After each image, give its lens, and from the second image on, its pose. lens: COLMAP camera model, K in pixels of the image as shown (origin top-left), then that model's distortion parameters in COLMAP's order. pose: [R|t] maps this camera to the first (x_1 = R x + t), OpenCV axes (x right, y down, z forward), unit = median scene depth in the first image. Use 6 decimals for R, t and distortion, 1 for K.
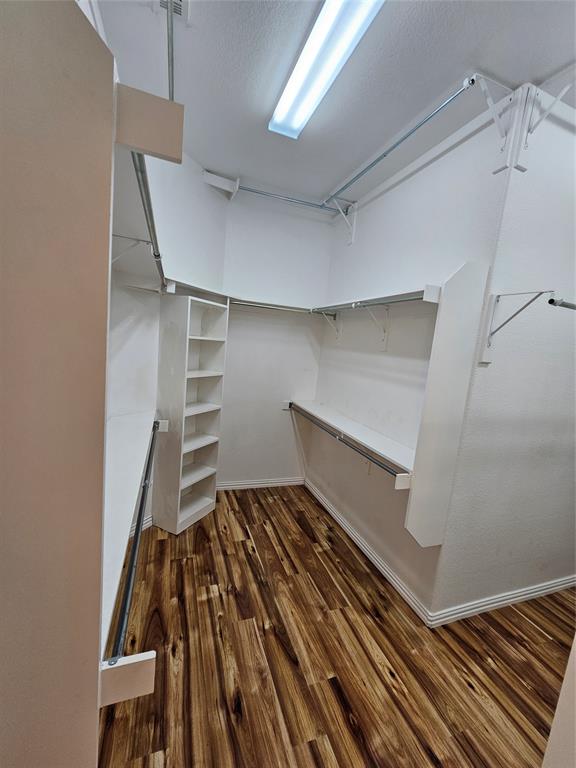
lens RADIAL K [[314.5, 0, 288.5], [0, 314.5, 383.3], [0, 0, 1]] dist [0.004302, 0.000158]
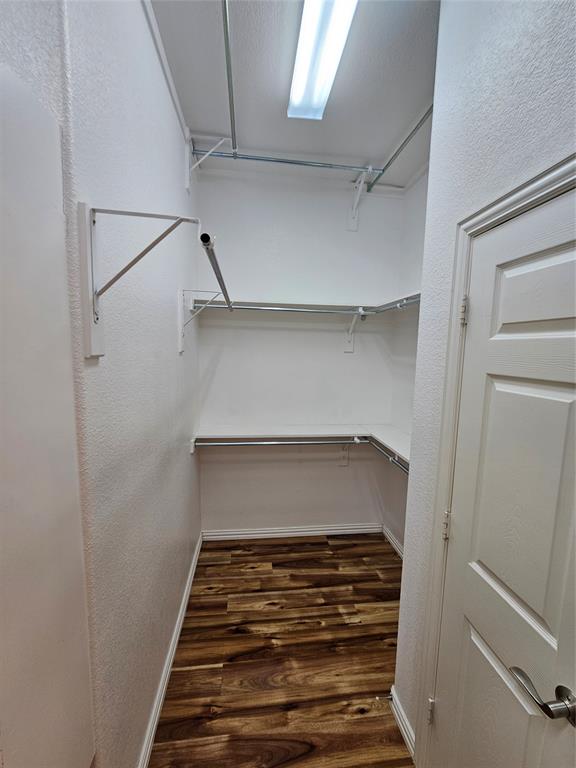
lens RADIAL K [[314.5, 0, 288.8], [0, 314.5, 382.2], [0, 0, 1]] dist [0.004302, 0.000158]
pose [[0.217552, -0.198628, 0.955624, 0.226138], [0.136063, 0.975686, 0.171822, -0.069471], [-0.966519, 0.092645, 0.239288, 0.606401]]
